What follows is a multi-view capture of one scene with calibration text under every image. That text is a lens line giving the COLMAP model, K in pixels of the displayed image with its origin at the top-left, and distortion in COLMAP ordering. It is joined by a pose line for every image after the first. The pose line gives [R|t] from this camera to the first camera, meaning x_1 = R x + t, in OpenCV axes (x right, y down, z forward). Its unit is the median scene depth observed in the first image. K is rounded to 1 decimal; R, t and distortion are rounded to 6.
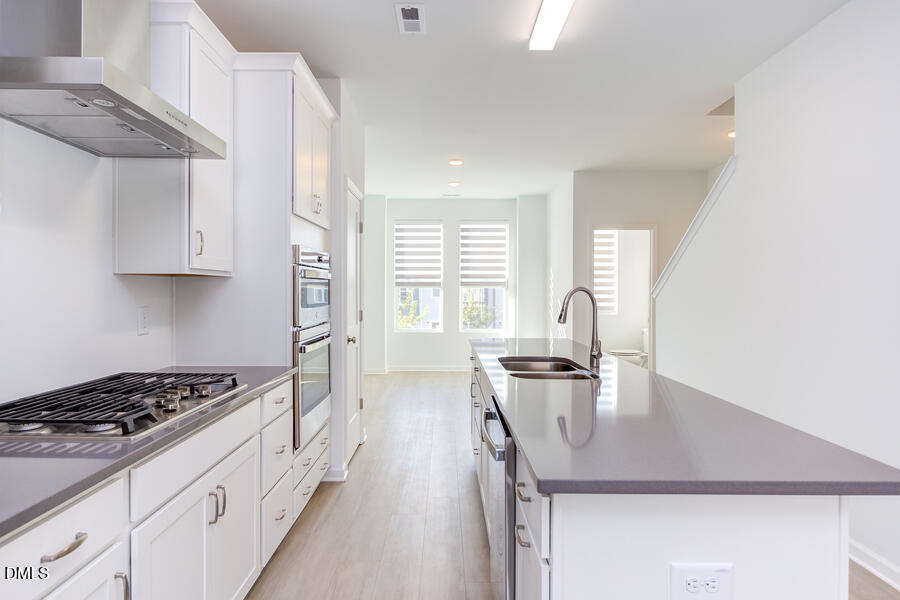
lens RADIAL K [[515.4, 0, 449.0], [0, 515.4, 294.3], [0, 0, 1]] dist [0.006287, -0.003657]
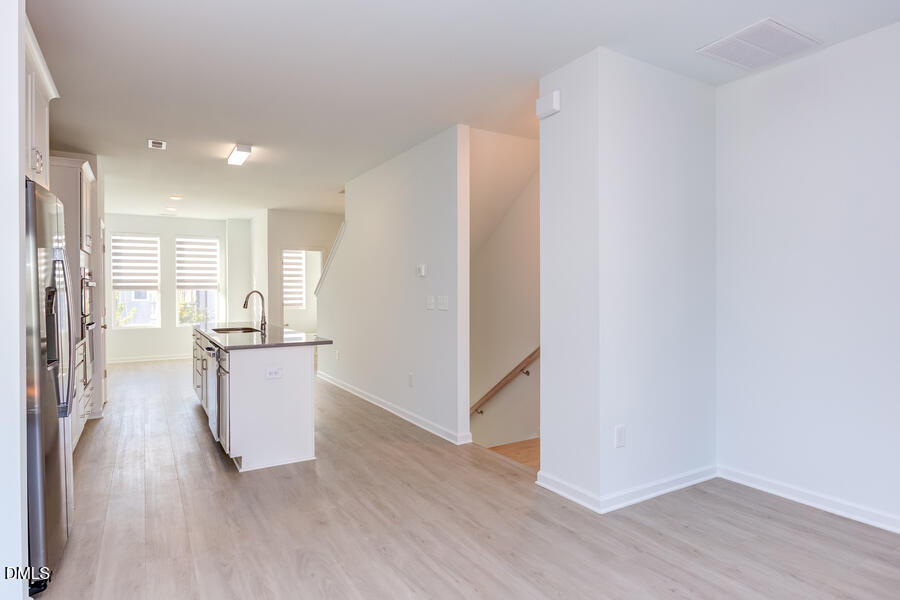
lens RADIAL K [[515.4, 0, 446.4], [0, 515.4, 296.6], [0, 0, 1]] dist [0.006287, -0.003657]
pose [[0.865558, -0.011907, 0.500667, -0.040144], [0.010748, 0.999929, 0.005201, 0.002422], [-0.500693, 0.000880, 0.865624, -0.405265]]
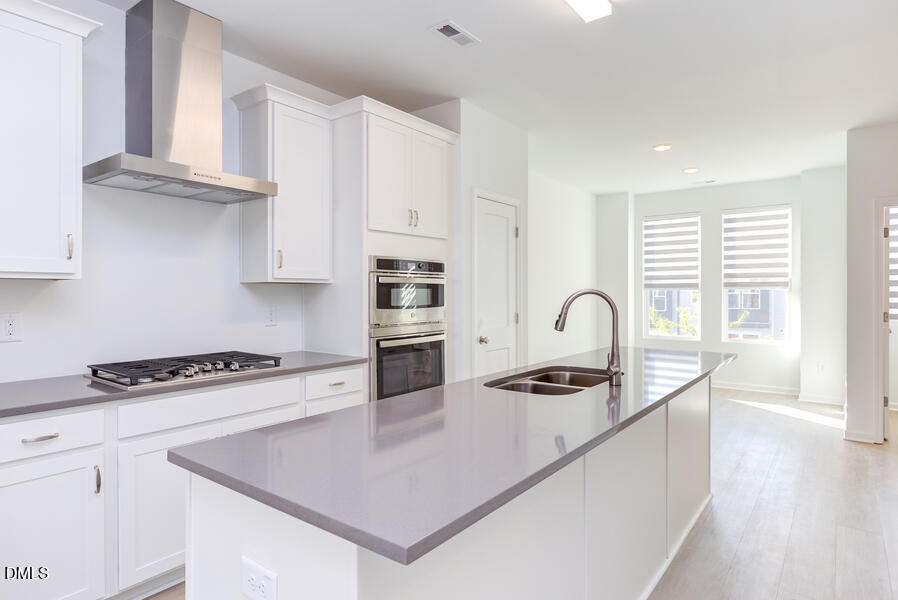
lens RADIAL K [[514.2, 0, 450.3], [0, 514.2, 295.8], [0, 0, 1]] dist [0.006287, -0.003657]
pose [[0.788803, 0.002153, -0.614643, 0.208154], [-0.002844, 0.999996, -0.000146, -0.001260], [0.614640, 0.001863, 0.788806, 0.063715]]
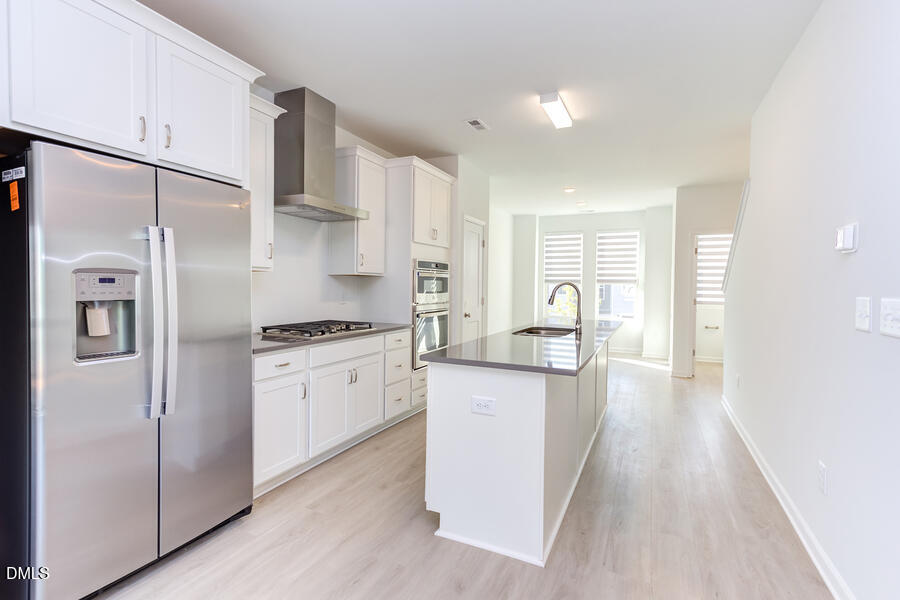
lens RADIAL K [[439.1, 0, 448.9], [0, 439.1, 295.7], [0, 0, 1]] dist [0.017429, 0.000599]
pose [[0.901213, 0.019416, -0.432941, 0.179190], [-0.013867, 0.999776, 0.015971, 0.003392], [0.433154, -0.008390, 0.901281, -0.131401]]
